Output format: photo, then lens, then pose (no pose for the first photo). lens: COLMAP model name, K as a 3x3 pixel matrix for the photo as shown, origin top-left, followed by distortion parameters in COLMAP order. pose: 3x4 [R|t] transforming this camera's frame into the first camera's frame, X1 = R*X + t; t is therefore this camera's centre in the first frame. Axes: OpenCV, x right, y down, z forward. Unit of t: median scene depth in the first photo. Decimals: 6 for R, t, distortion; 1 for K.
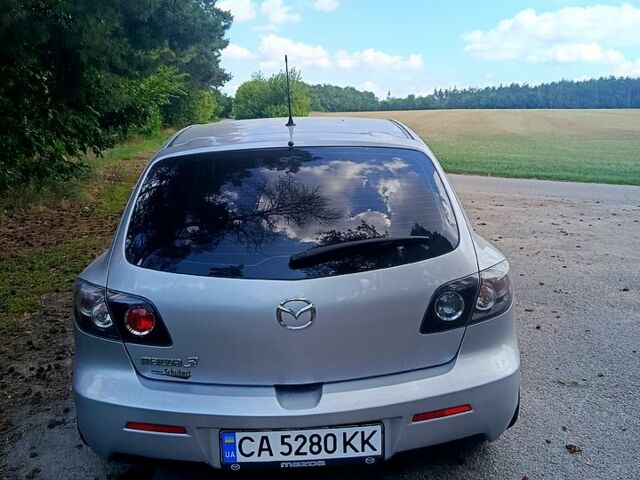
lens RADIAL K [[567.0, 0, 320.0], [0, 567.0, 240.0], [0, 0, 1]] dist [0.003041, -0.134811]
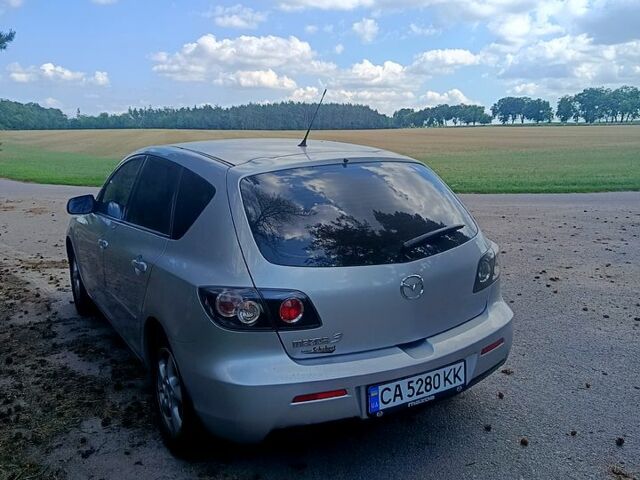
lens RADIAL K [[567.0, 0, 320.0], [0, 567.0, 240.0], [0, 0, 1]] dist [0.003041, -0.134811]
pose [[0.885086, -0.071678, 0.459875, -0.822595], [0.087563, 0.996071, -0.013274, 0.018132], [-0.457117, 0.052016, 0.887884, -0.086762]]
